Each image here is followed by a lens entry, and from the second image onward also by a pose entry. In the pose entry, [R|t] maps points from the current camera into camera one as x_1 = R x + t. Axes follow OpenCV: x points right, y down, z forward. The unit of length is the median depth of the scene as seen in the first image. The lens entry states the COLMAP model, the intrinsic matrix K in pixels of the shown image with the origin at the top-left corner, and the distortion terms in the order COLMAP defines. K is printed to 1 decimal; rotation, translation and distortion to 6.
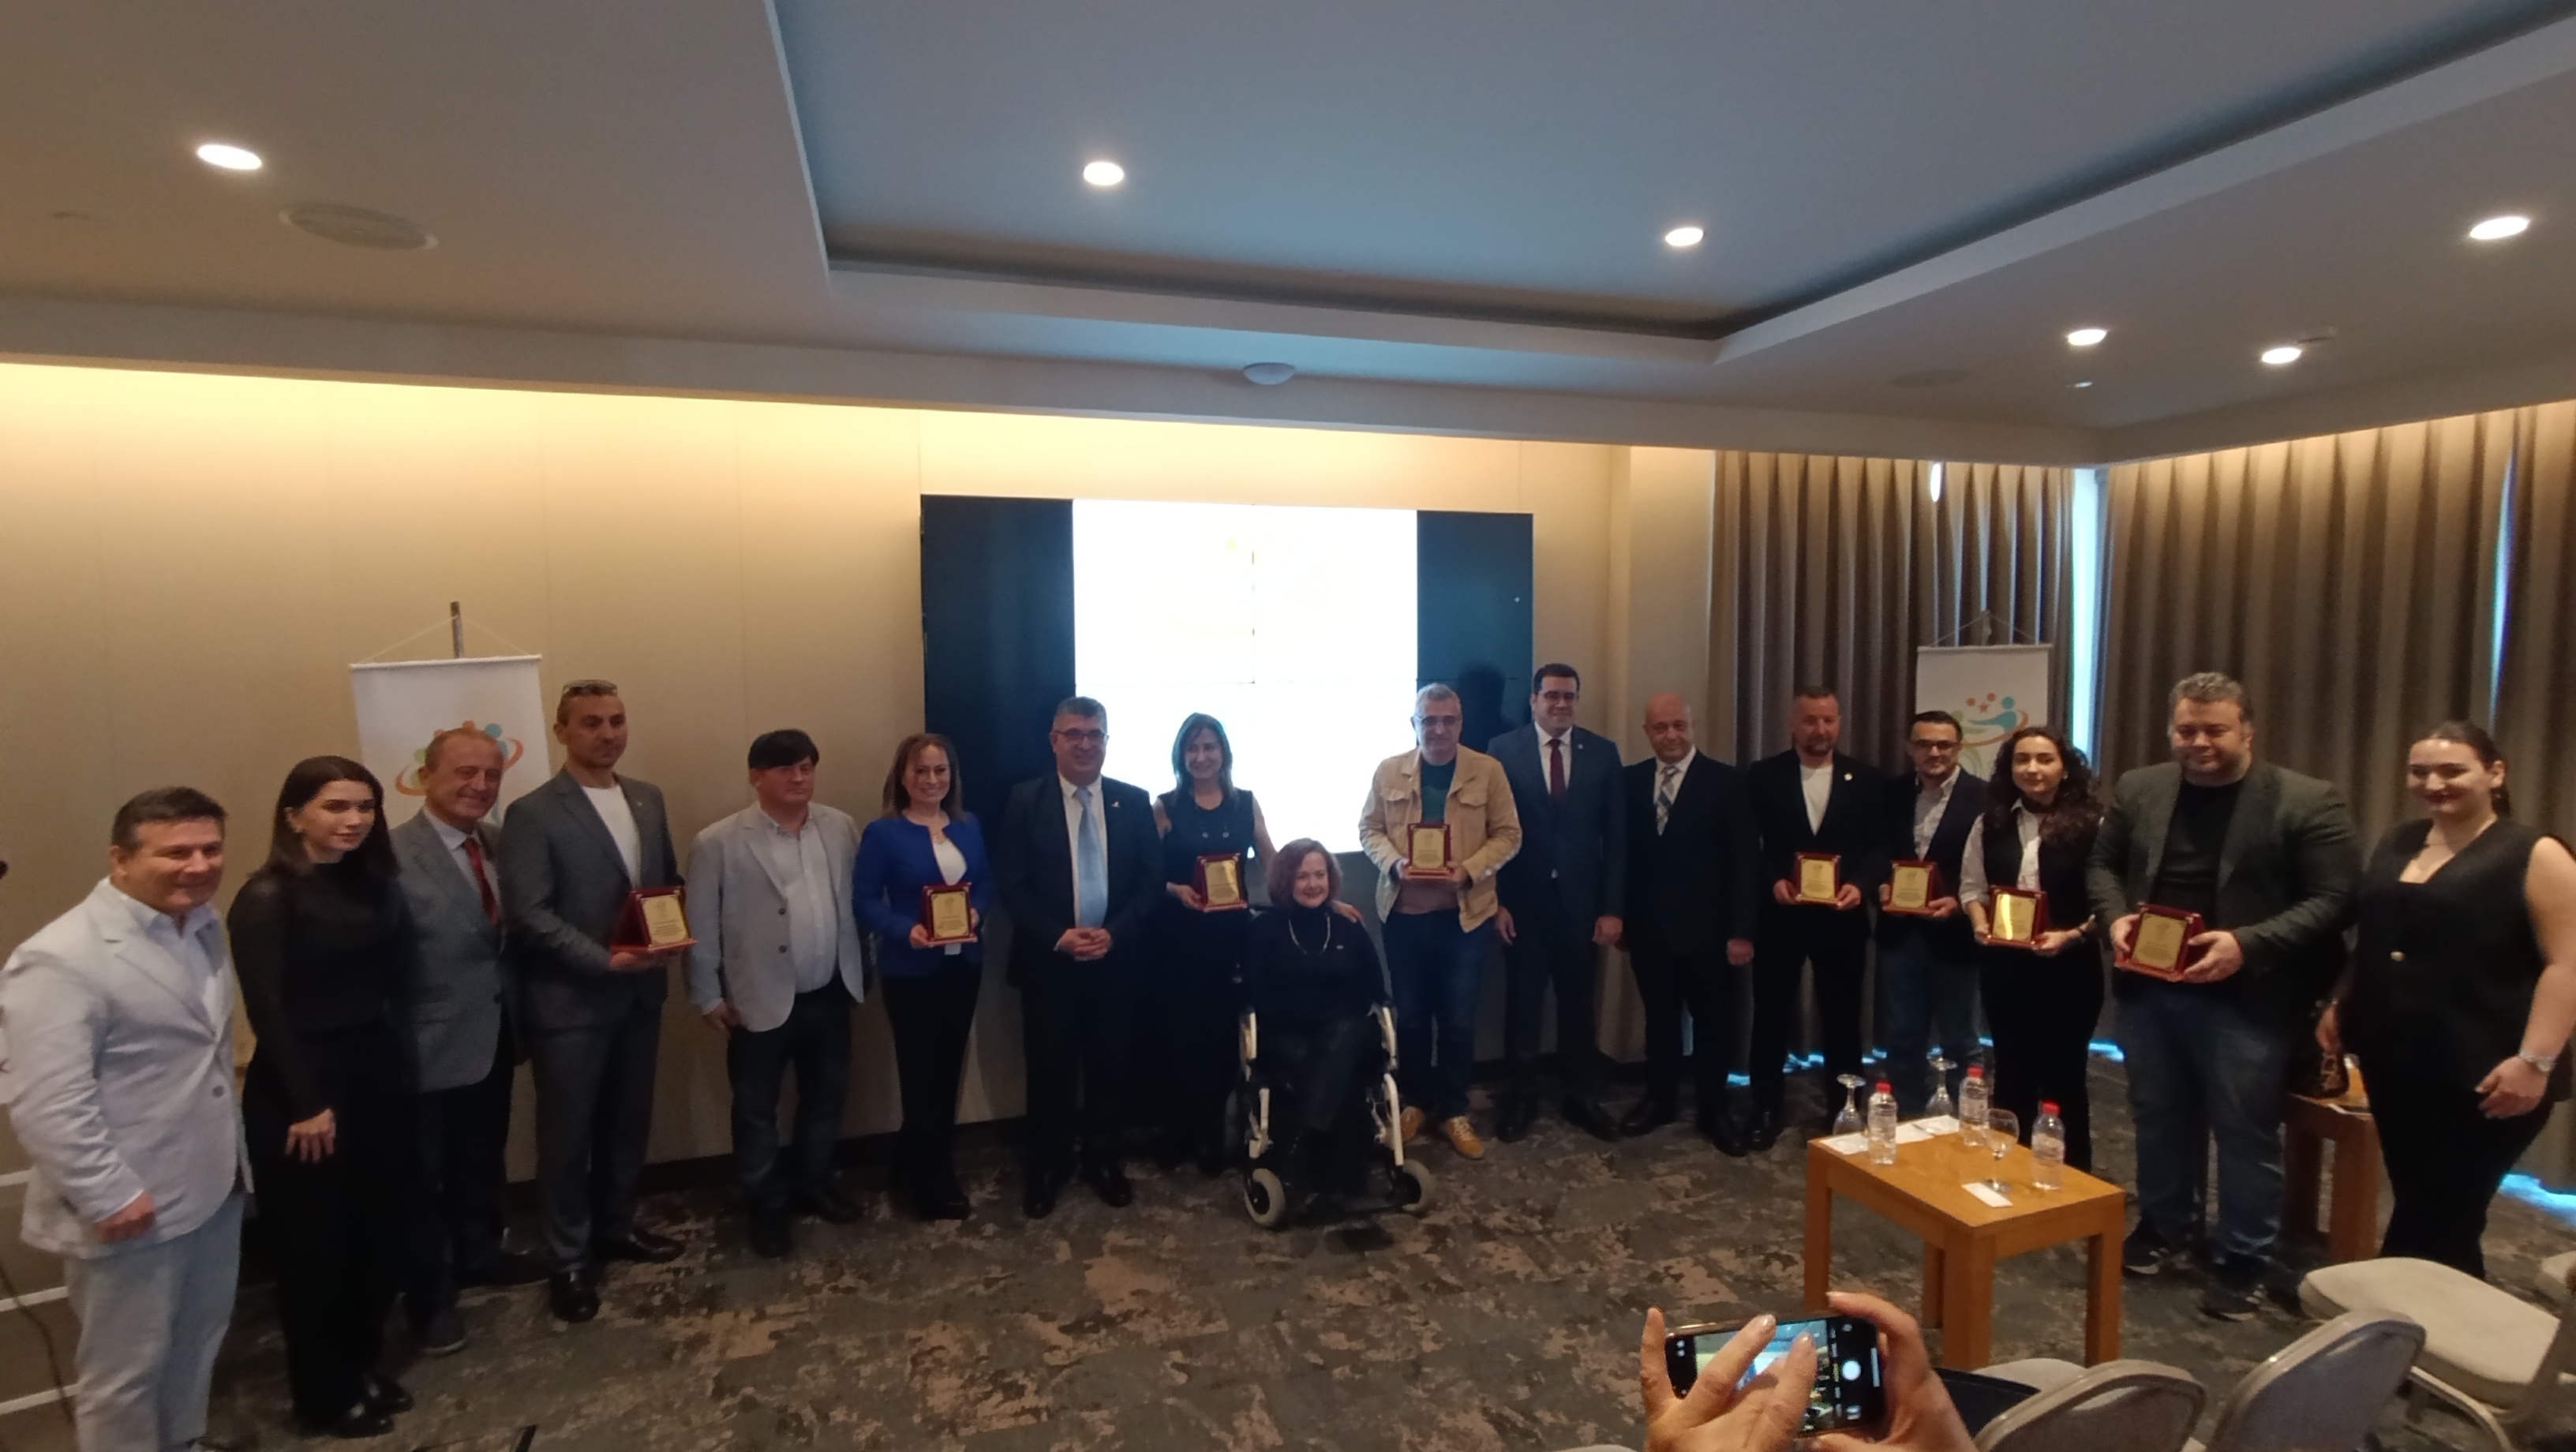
lens RADIAL K [[1202.1, 0, 1288.0], [0, 1202.1, 726.0], [0, 0, 1]] dist [-0.018434, -0.000235]
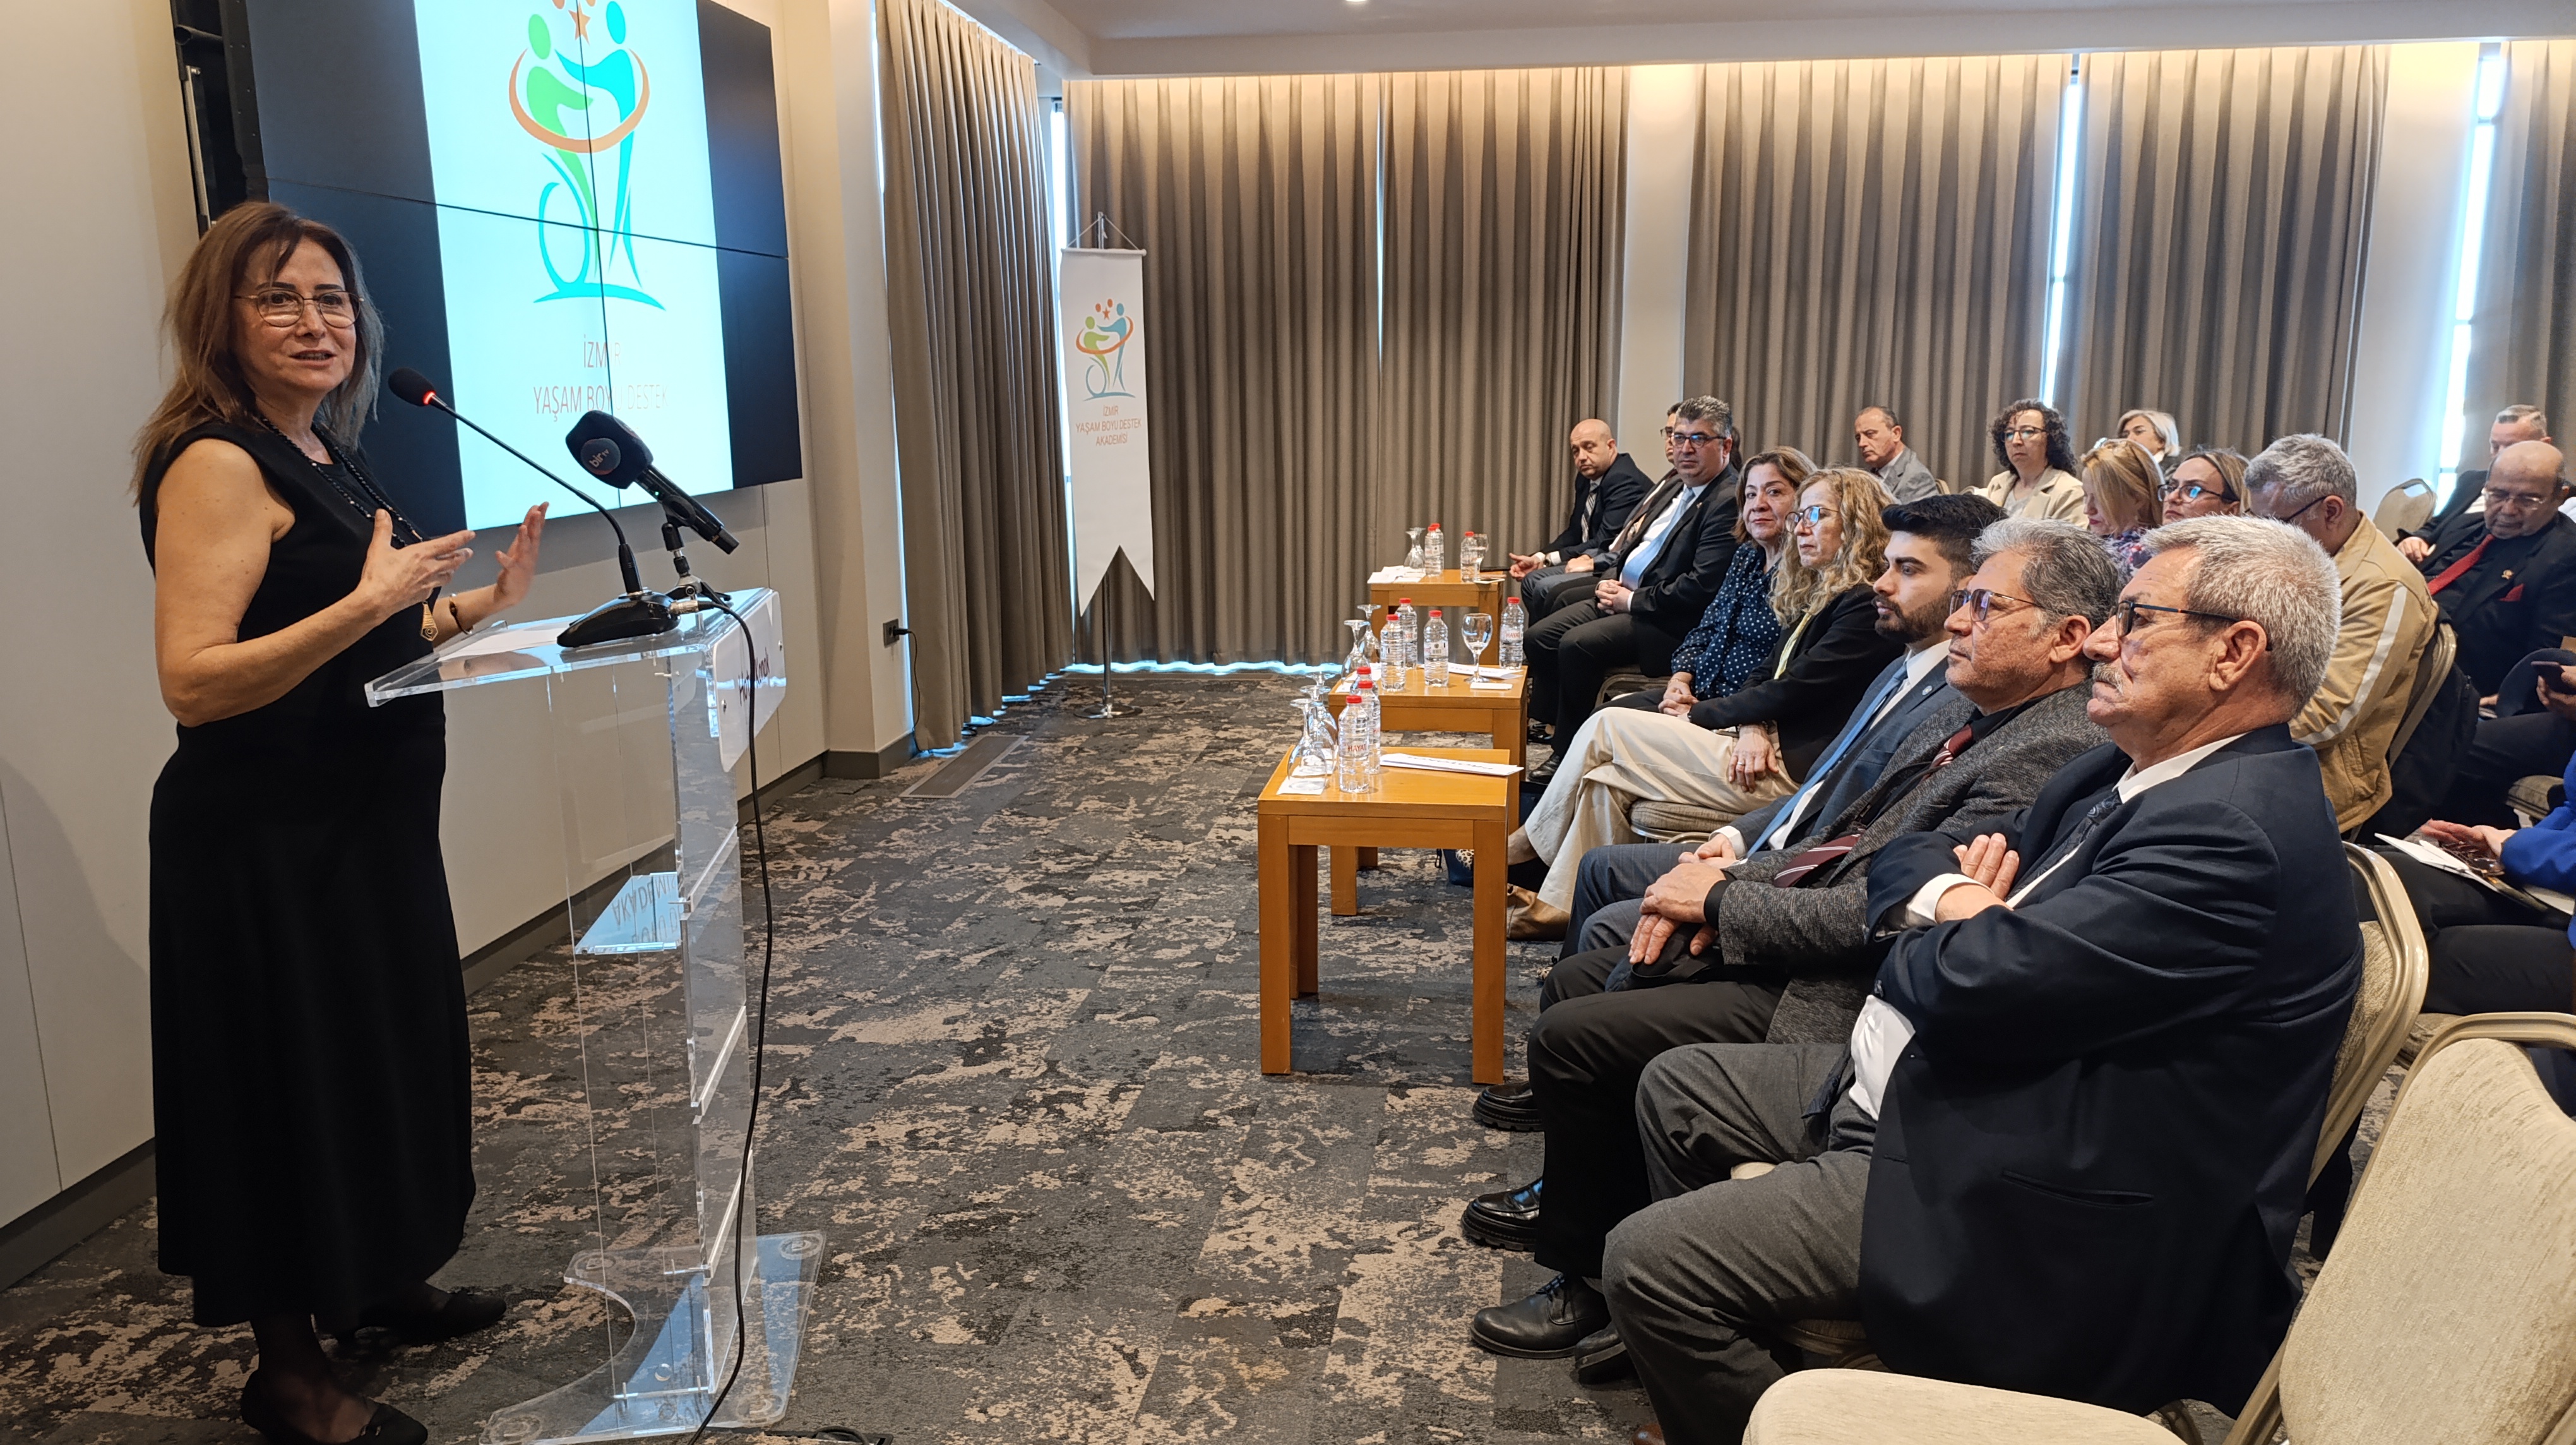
lens RADIAL K [[1822.9, 0, 1288.0], [0, 1822.9, 722.5], [0, 0, 1]] dist [0.003159, 0.000058]
pose [[0.396828, -0.182439, 0.899580, -1.120238], [0.071434, 0.983214, 0.167890, 0.106430], [-0.915109, -0.002363, 0.403199, 0.341700]]
